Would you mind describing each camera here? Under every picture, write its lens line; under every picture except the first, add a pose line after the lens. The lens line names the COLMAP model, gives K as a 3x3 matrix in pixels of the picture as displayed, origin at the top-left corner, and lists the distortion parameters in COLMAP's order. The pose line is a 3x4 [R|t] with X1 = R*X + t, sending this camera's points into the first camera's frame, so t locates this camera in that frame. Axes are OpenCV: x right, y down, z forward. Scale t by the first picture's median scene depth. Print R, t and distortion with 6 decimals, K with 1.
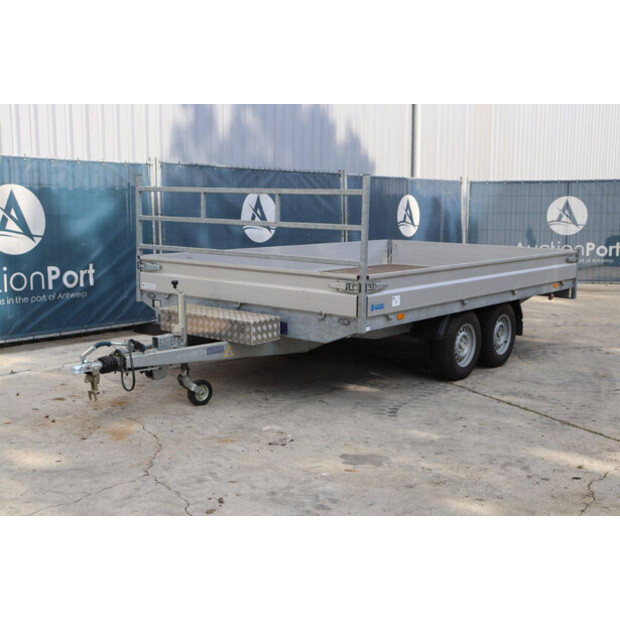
lens RADIAL K [[807.2, 0, 309.7], [0, 807.2, 314.8], [0, 0, 1]] dist [0.044098, 0.000000]
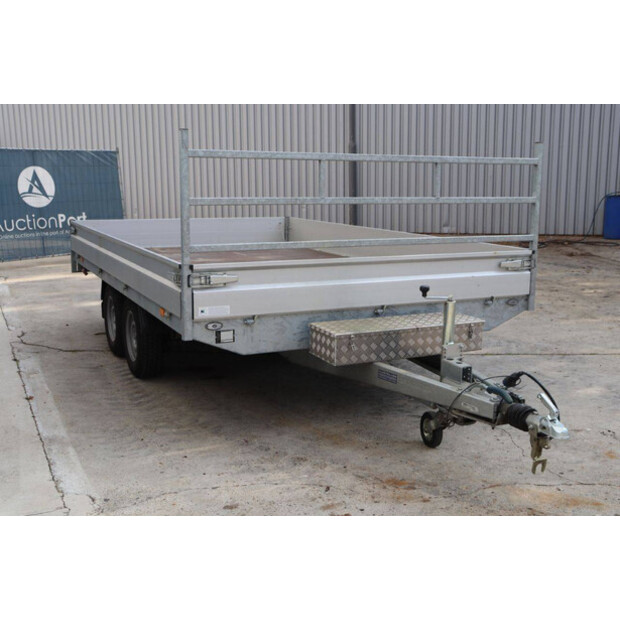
lens RADIAL K [[734.5, 0, 305.9], [0, 734.5, 309.7], [0, 0, 1]] dist [0.015496, 0.000000]
pose [[0.435600, -0.169768, 0.883986, -0.768641], [0.127802, 0.983769, 0.125954, -0.113864], [-0.891021, 0.058109, 0.450227, 0.787929]]
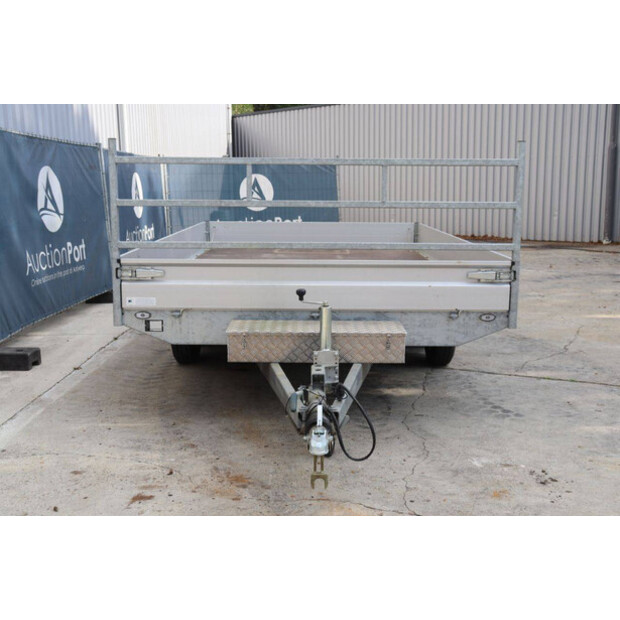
lens RADIAL K [[734.5, 0, 306.4], [0, 734.5, 308.6], [0, 0, 1]] dist [0.015496, 0.000000]
pose [[0.781777, -0.116841, 0.612514, -0.545128], [0.097266, 0.993114, 0.065298, -0.065816], [-0.615926, 0.008529, 0.787758, 0.484594]]
